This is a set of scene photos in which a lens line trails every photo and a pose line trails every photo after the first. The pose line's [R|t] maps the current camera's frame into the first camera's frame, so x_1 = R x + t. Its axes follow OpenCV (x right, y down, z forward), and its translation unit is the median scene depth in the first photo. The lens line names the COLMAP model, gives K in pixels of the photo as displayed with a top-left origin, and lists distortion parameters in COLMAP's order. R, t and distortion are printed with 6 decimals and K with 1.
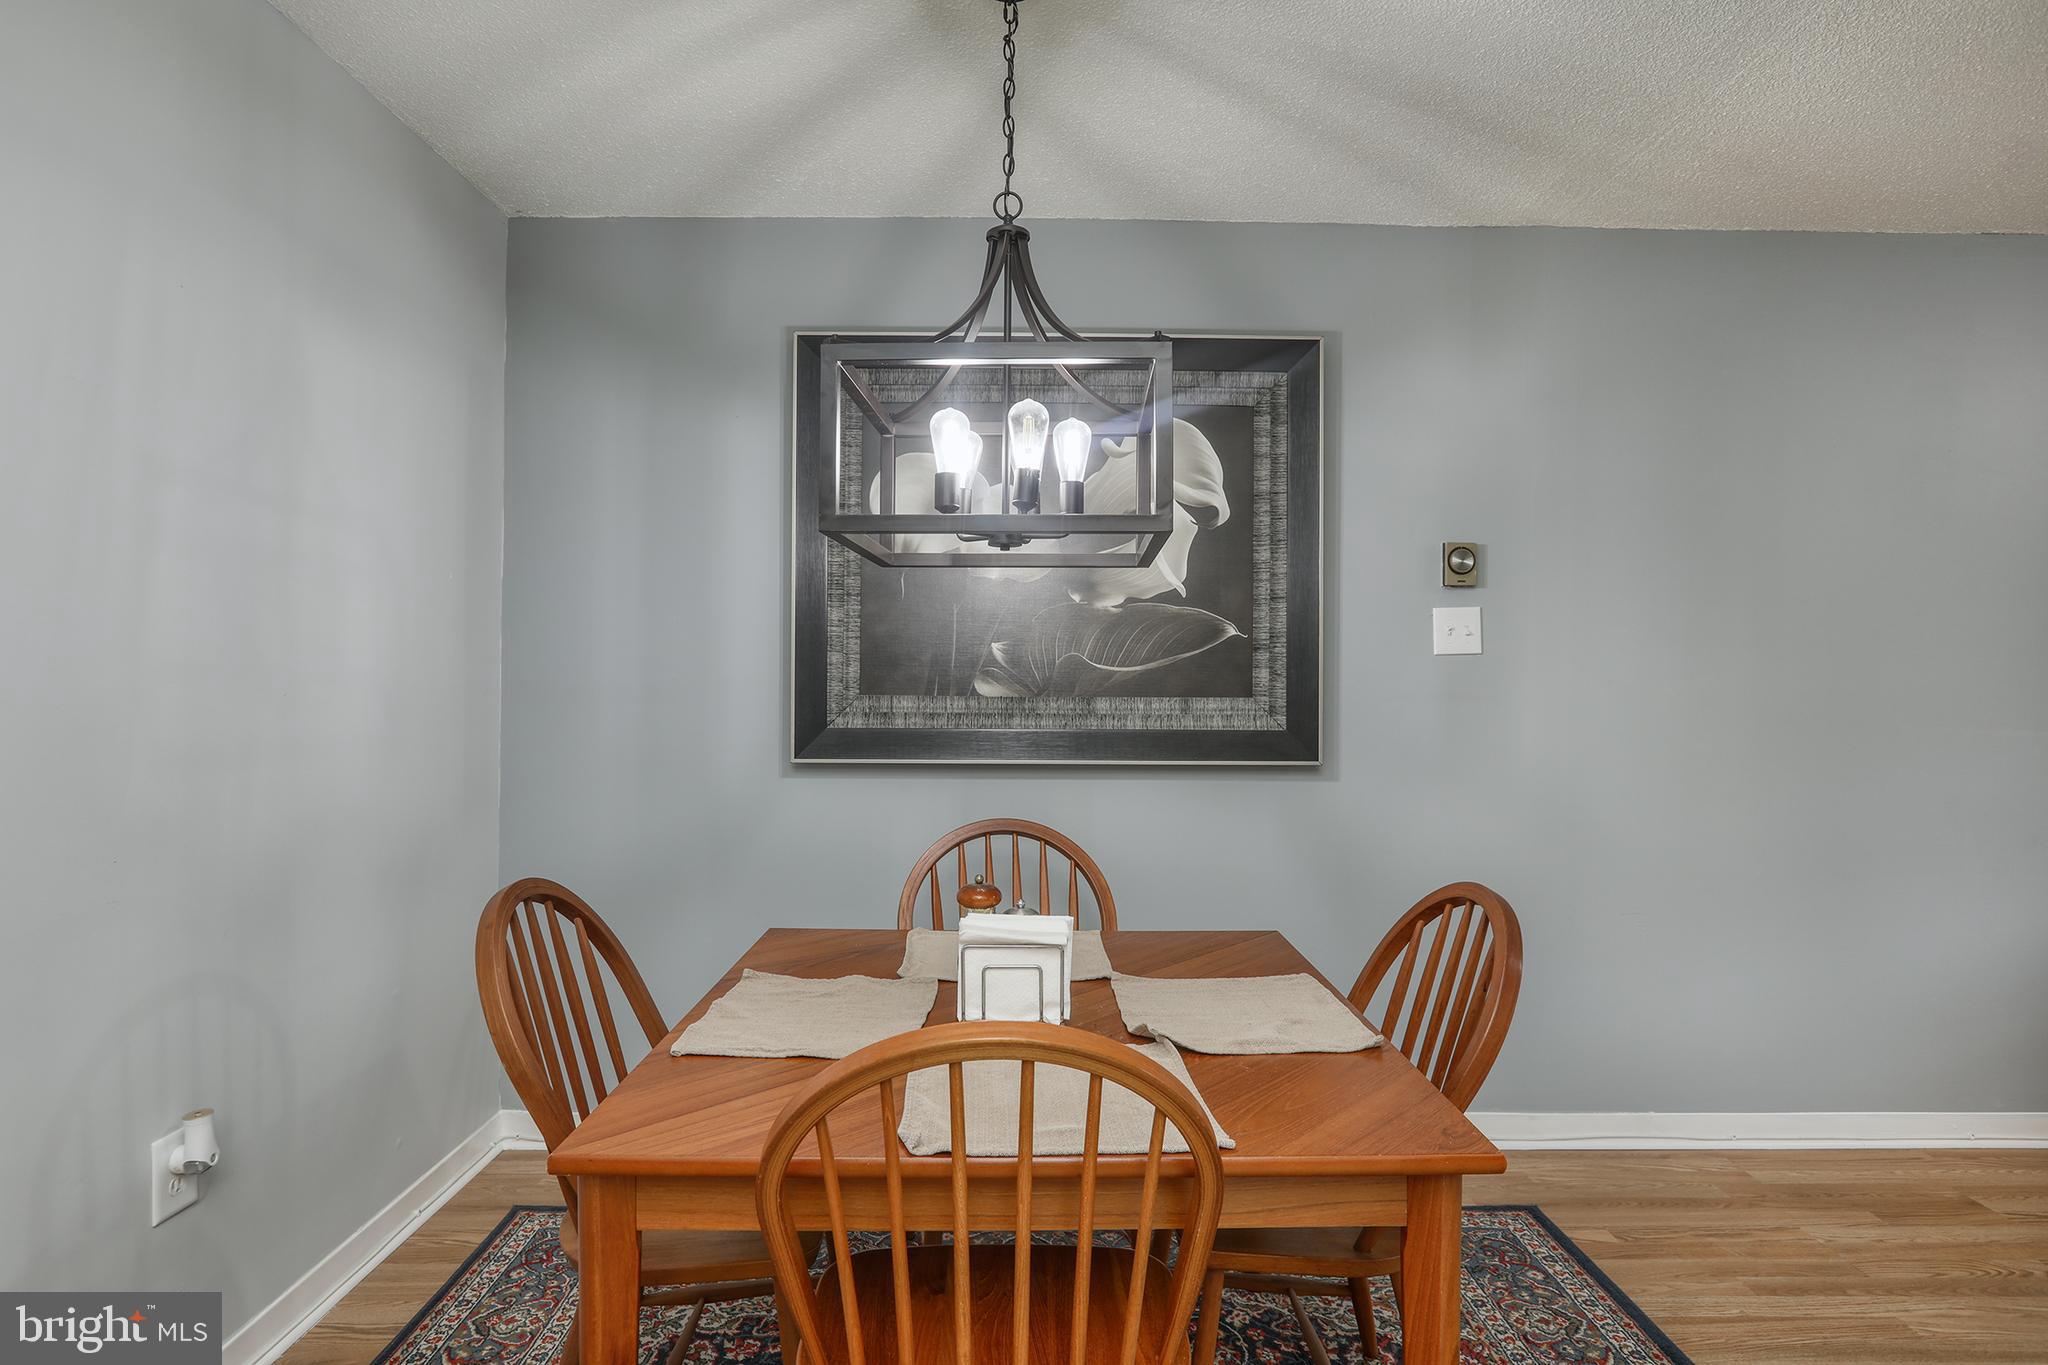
lens RADIAL K [[1130.7, 0, 1033.9], [0, 1130.7, 680.4], [0, 0, 1]] dist [-0.007660, -0.000385]
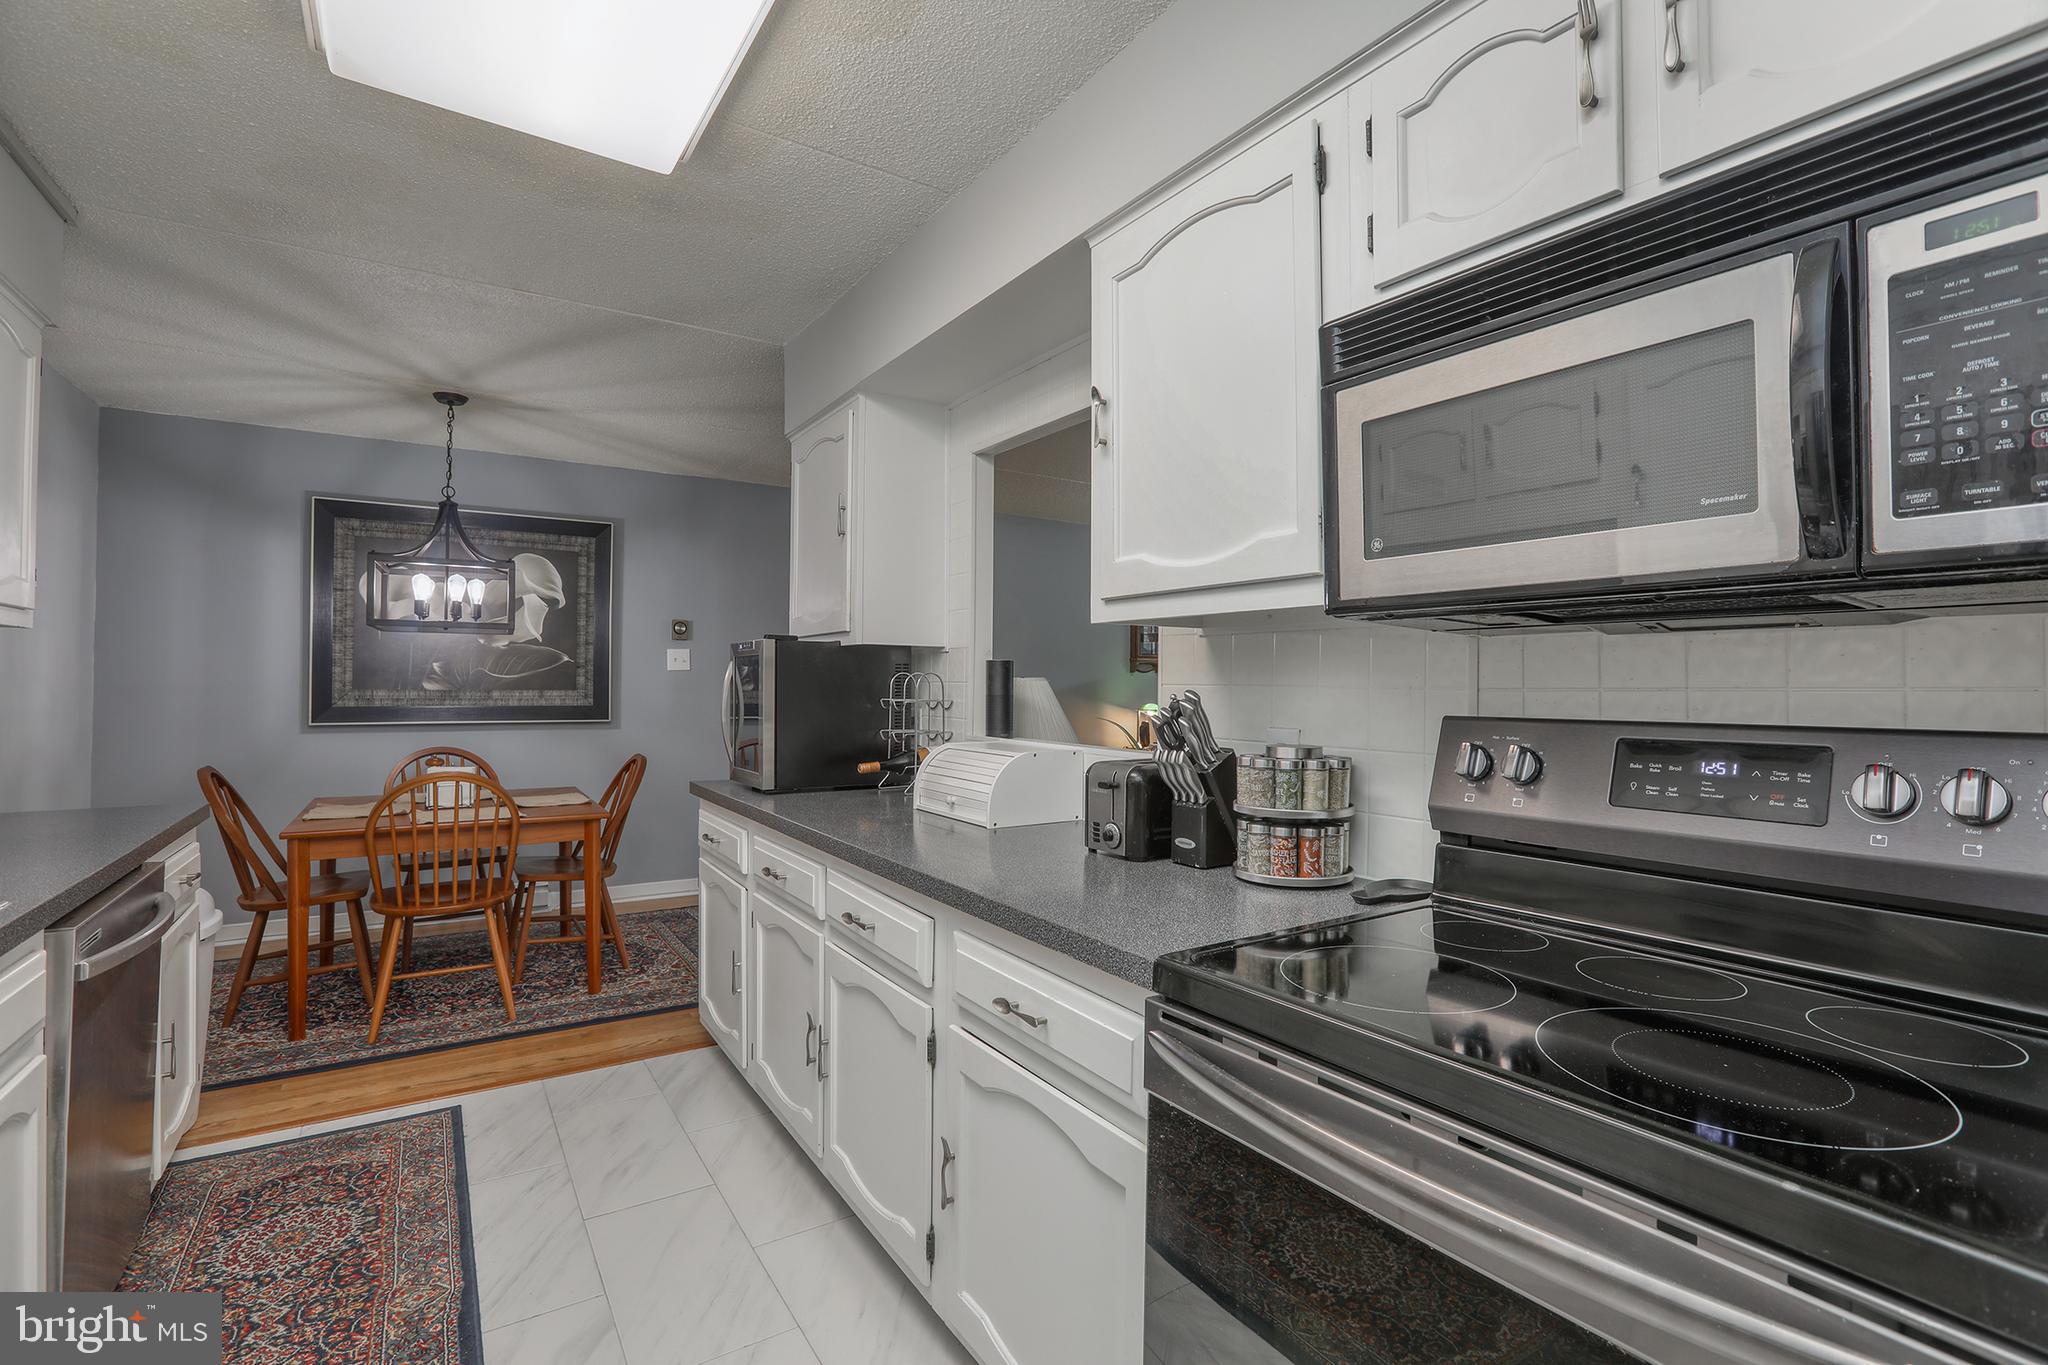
lens RADIAL K [[934.7, 0, 1040.1], [0, 934.7, 674.0], [0, 0, 1]] dist [-0.037328, 0.008740]
pose [[0.843885, 0.005361, 0.536498, -0.005235], [-0.004274, 0.999986, -0.003270, -0.013024], [-0.536507, 0.000466, 0.843896, -0.940152]]
